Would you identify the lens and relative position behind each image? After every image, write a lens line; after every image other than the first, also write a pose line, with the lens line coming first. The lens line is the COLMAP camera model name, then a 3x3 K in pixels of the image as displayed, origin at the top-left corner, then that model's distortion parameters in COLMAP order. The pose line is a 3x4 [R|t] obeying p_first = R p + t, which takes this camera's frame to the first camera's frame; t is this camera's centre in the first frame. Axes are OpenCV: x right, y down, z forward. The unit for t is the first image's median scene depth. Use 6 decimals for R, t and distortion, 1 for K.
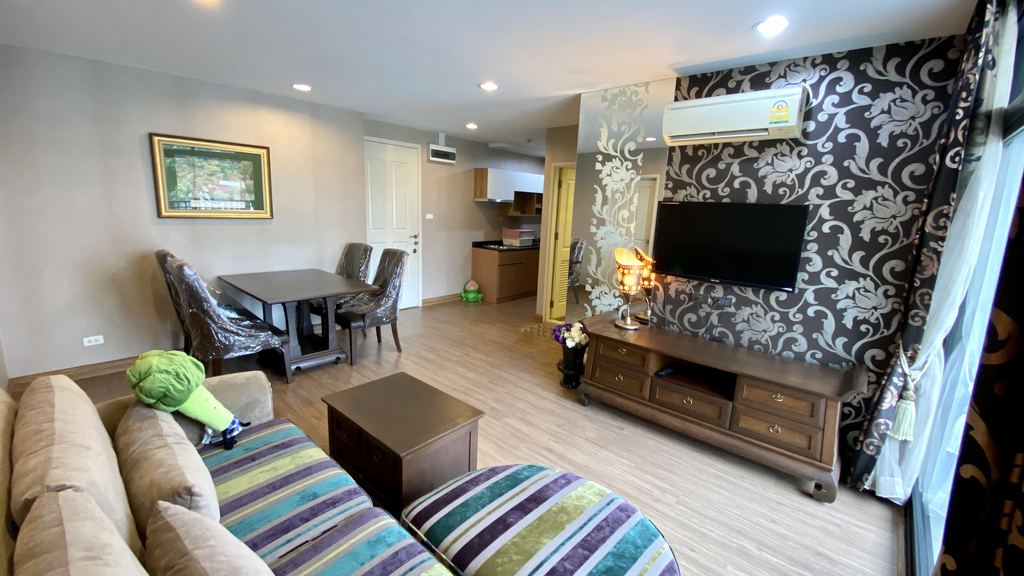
lens RADIAL K [[418.1, 0, 518.2], [0, 418.1, 283.1], [0, 0, 1]] dist [0.026824, -0.027560]
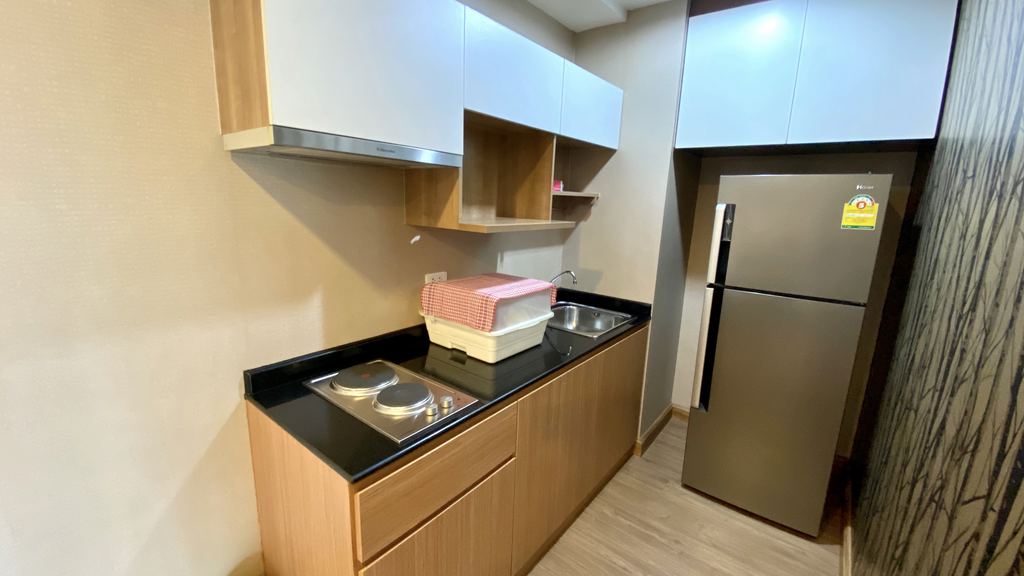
lens RADIAL K [[418.1, 0, 518.2], [0, 418.1, 283.1], [0, 0, 1]] dist [0.026824, -0.027560]
pose [[0.999709, -0.011685, 0.021102, 0.020632], [0.011291, 0.999762, 0.018681, -0.235178], [-0.021315, -0.018437, 0.999603, 1.348557]]
